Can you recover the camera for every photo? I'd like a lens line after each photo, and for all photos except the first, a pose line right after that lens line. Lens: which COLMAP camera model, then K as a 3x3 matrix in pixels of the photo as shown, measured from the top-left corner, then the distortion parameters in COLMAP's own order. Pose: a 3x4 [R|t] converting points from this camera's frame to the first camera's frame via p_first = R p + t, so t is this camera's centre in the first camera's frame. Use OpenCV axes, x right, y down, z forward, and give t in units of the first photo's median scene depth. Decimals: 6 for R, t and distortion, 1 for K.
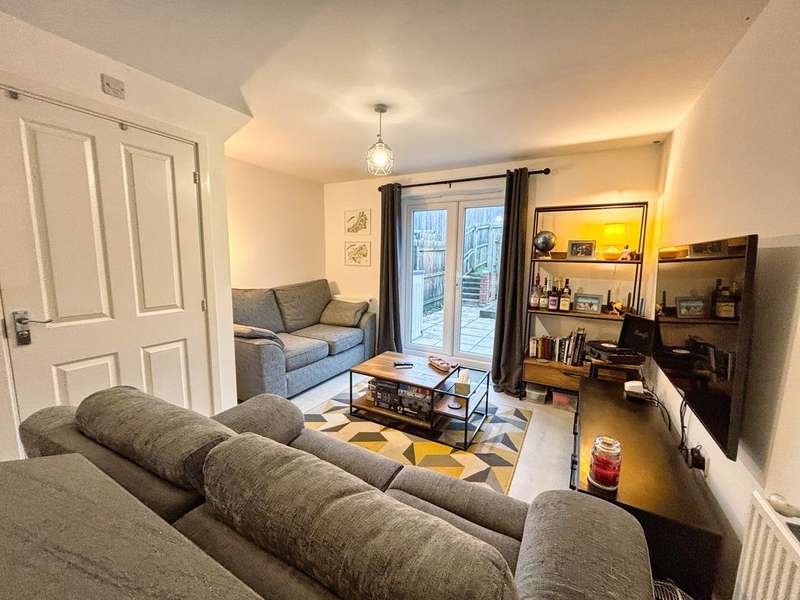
lens RADIAL K [[324.9, 0, 399.7], [0, 324.9, 302.2], [0, 0, 1]] dist [0.008021, -0.001503]
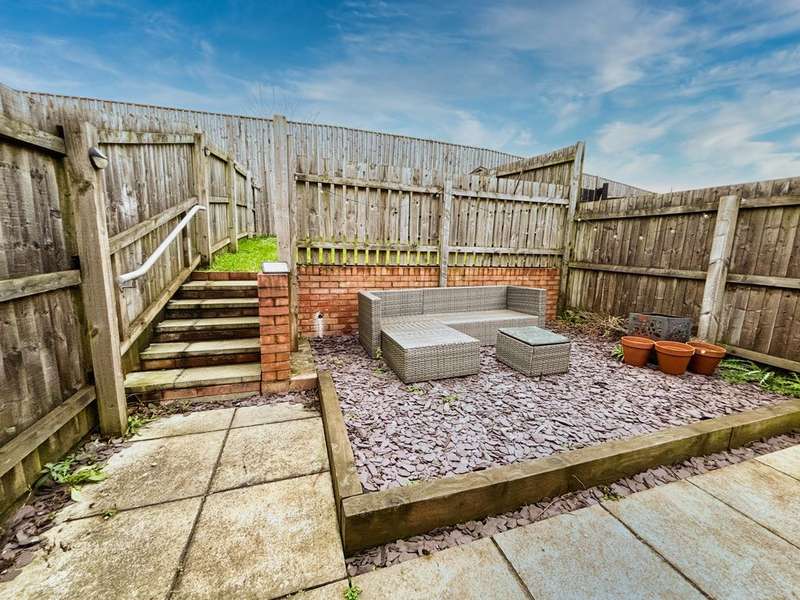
lens RADIAL K [[324.9, 0, 401.1], [0, 324.9, 303.5], [0, 0, 1]] dist [0.008021, -0.001503]
pose [[0.680523, -0.123231, 0.722290, 0.417932], [0.089398, 0.992356, 0.085080, -0.246324], [-0.727253, 0.006672, 0.686337, 2.326722]]
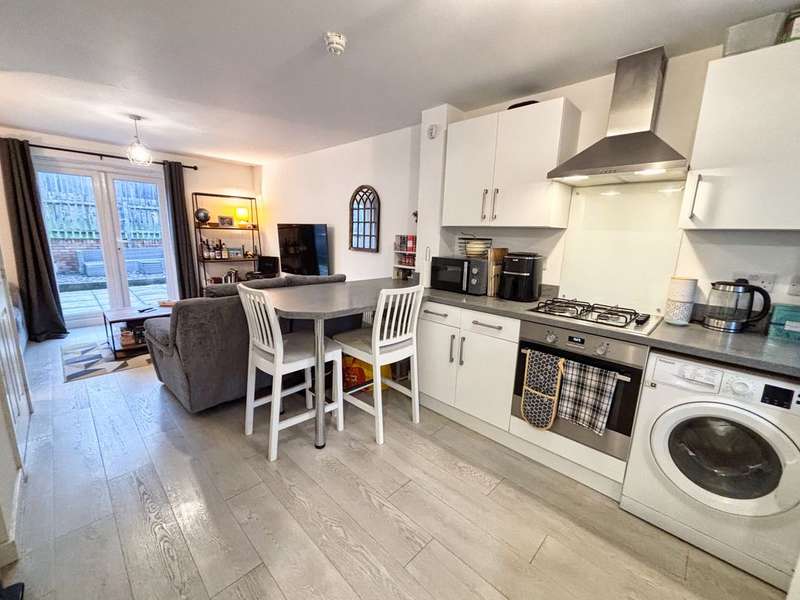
lens RADIAL K [[324.9, 0, 392.5], [0, 324.9, 300.0], [0, 0, 1]] dist [0.008021, -0.001503]
pose [[0.278848, -0.202538, 0.938734, -0.849574], [0.108668, 0.977883, 0.178705, 0.027519], [-0.954167, 0.052179, 0.294690, -0.294789]]
